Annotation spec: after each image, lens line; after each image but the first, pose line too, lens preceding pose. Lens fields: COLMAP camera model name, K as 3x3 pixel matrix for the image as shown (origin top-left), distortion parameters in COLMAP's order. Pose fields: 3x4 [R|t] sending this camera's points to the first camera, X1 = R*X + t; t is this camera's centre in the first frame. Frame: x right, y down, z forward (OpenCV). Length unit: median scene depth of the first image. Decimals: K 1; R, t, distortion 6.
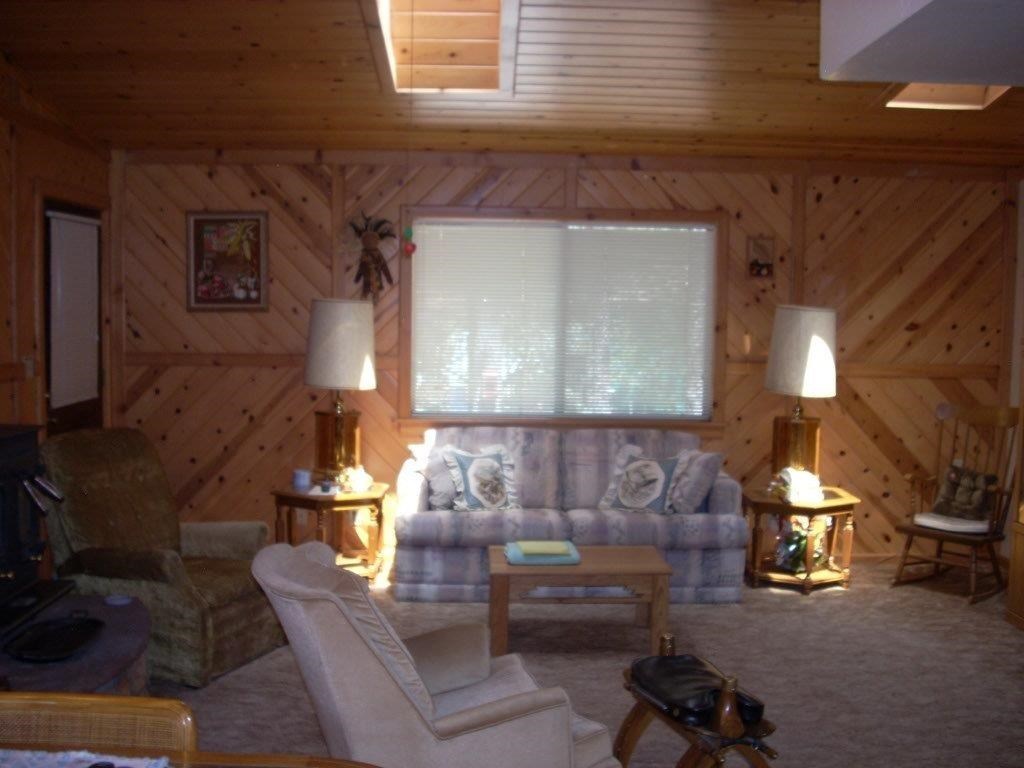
lens RADIAL K [[1114.9, 0, 494.4], [0, 1114.9, 415.2], [0, 0, 1]] dist [-0.163537, 0.112623]
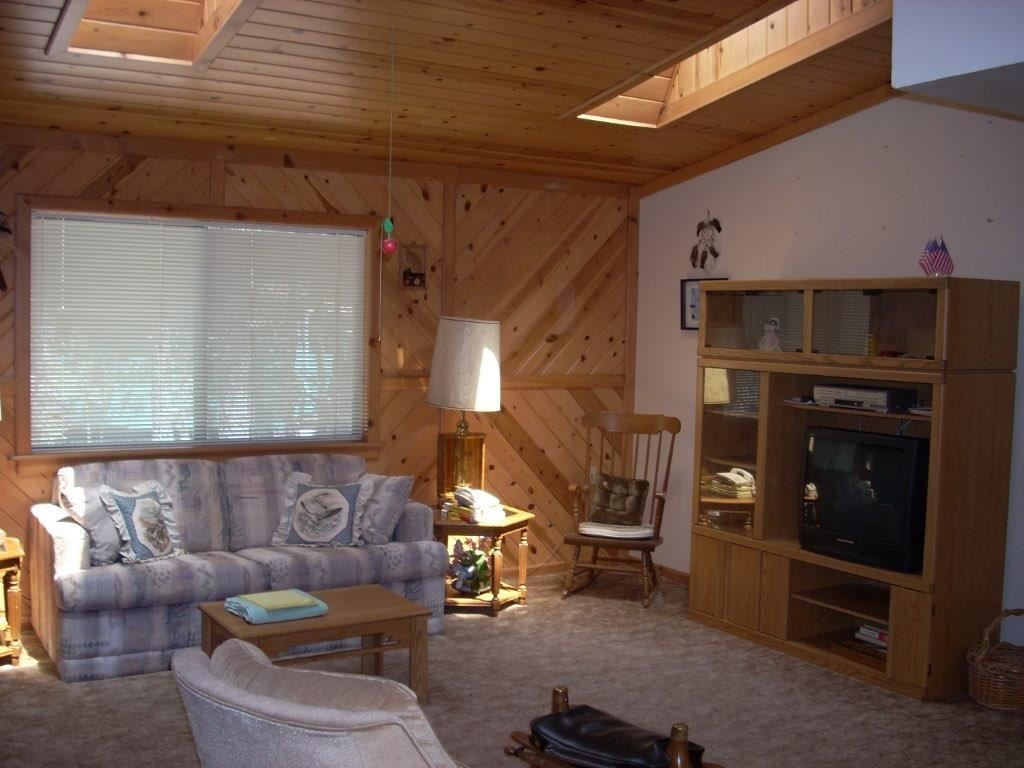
lens RADIAL K [[1114.9, 0, 494.4], [0, 1114.9, 415.2], [0, 0, 1]] dist [-0.163537, 0.112623]
pose [[0.861498, -0.035651, 0.506508, -0.195730], [0.039894, 0.999201, 0.002476, -0.015359], [-0.506192, 0.018073, 0.862232, 0.146986]]
